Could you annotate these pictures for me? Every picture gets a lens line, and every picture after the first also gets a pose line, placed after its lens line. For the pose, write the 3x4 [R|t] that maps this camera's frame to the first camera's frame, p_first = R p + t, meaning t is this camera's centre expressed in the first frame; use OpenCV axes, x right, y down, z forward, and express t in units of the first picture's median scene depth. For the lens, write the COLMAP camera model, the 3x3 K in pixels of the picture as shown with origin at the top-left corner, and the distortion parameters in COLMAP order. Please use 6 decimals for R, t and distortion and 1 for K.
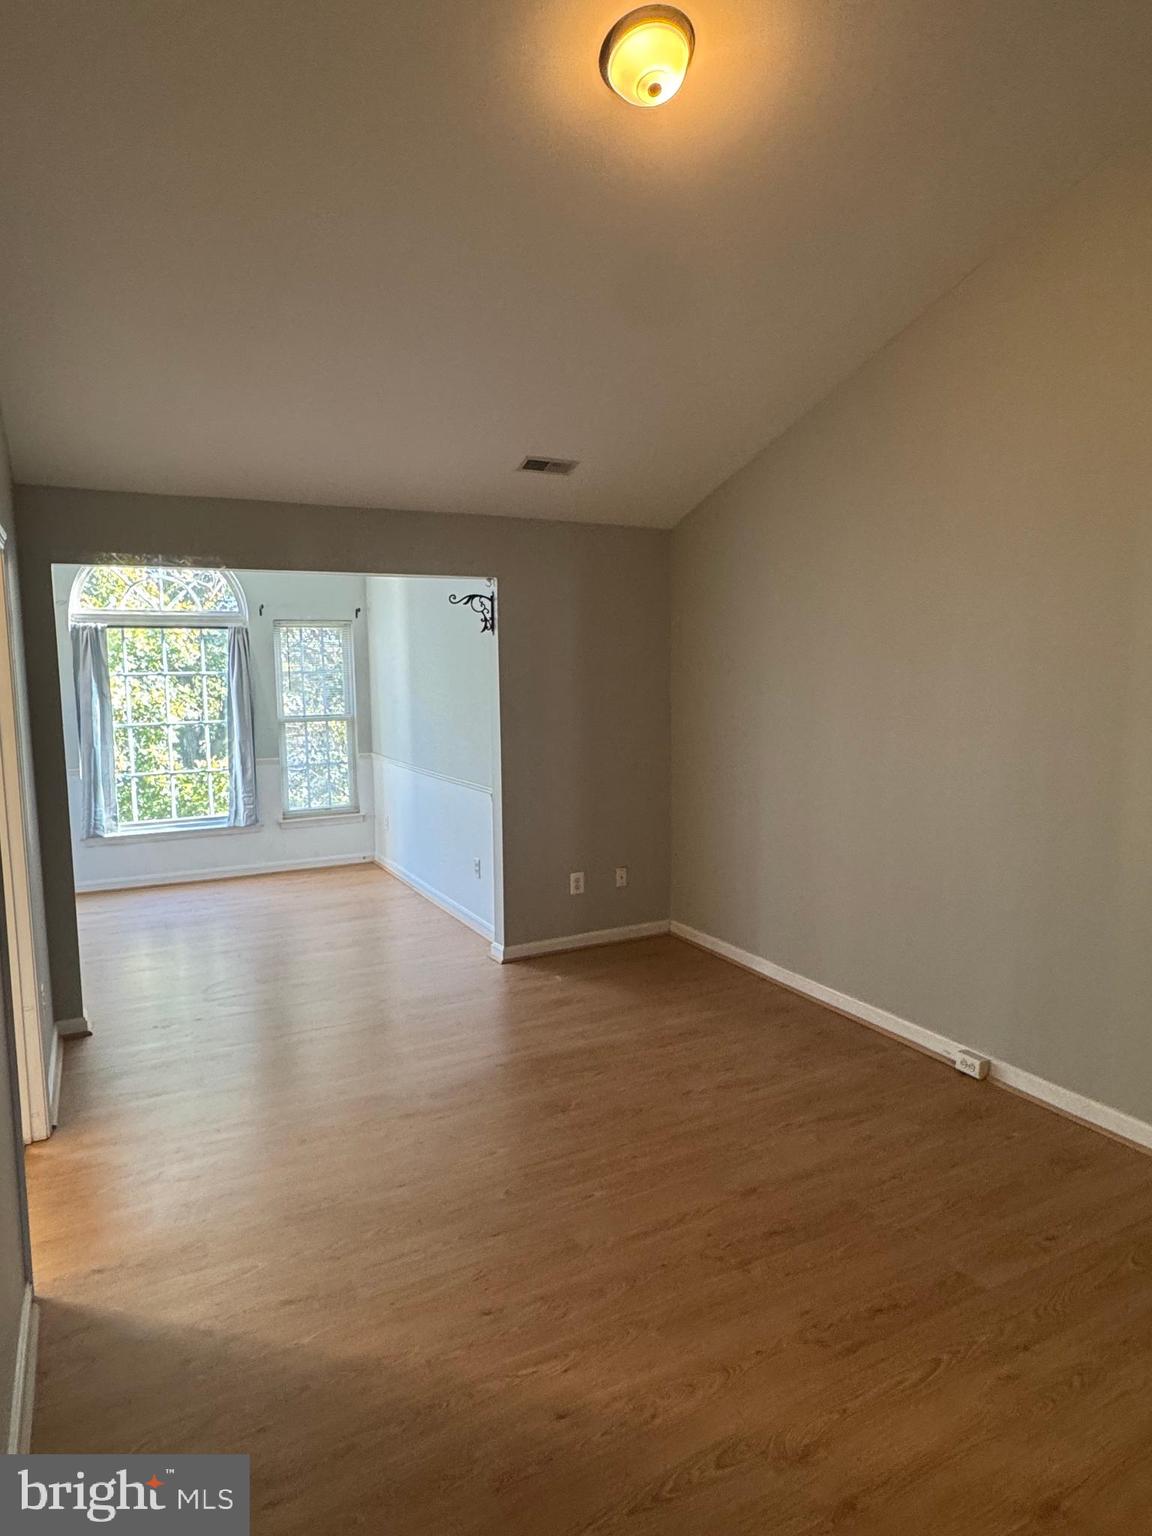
lens RADIAL K [[937.8, 0, 580.8], [0, 937.8, 771.4], [0, 0, 1]] dist [0.002748, 0.001965]
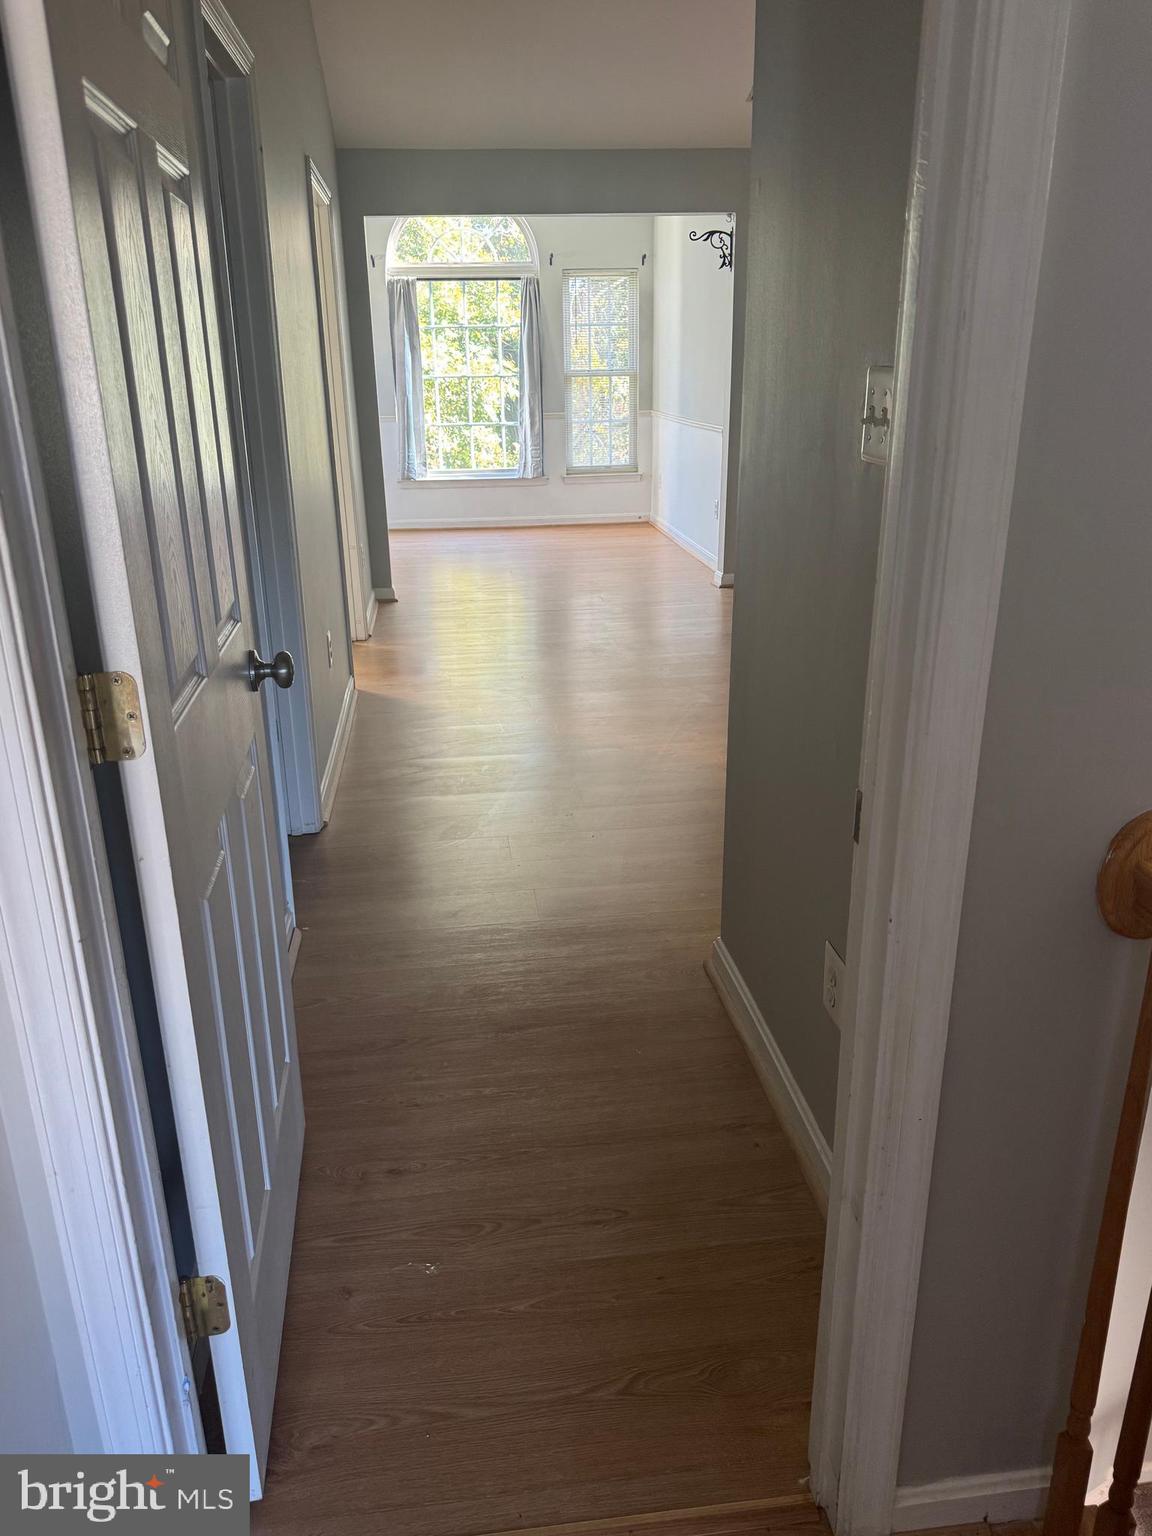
lens RADIAL K [[1110.7, 0, 576.0], [0, 1110.7, 768.0], [0, 0, 1]] dist [0.170547, -0.359219]
pose [[0.936826, 0.115860, -0.330050, 0.166522], [-0.032776, 0.968477, 0.246937, 0.063683], [0.348256, -0.220520, 0.911092, -0.256762]]
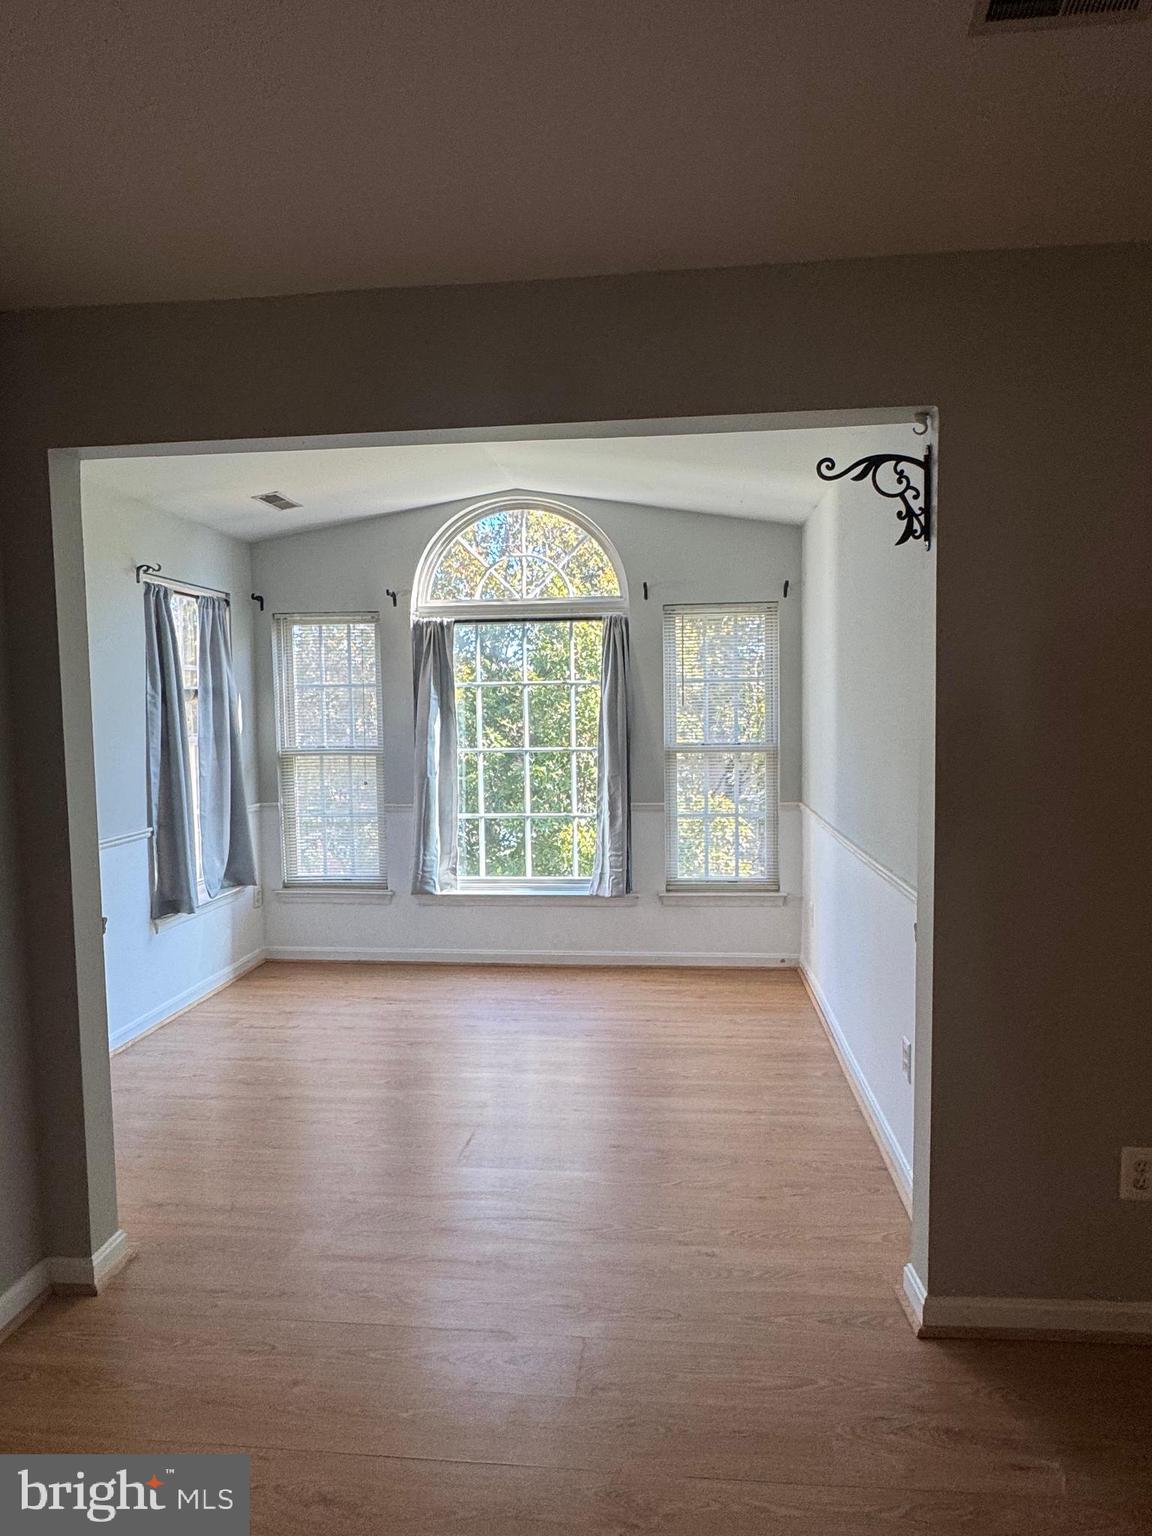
lens RADIAL K [[937.8, 0, 580.8], [0, 937.8, 771.4], [0, 0, 1]] dist [0.002748, 0.001965]
pose [[0.835886, 0.036850, -0.547664, 0.007347], [-0.058022, 0.998086, -0.021401, -0.020579], [0.545827, 0.049665, 0.836425, 0.409322]]
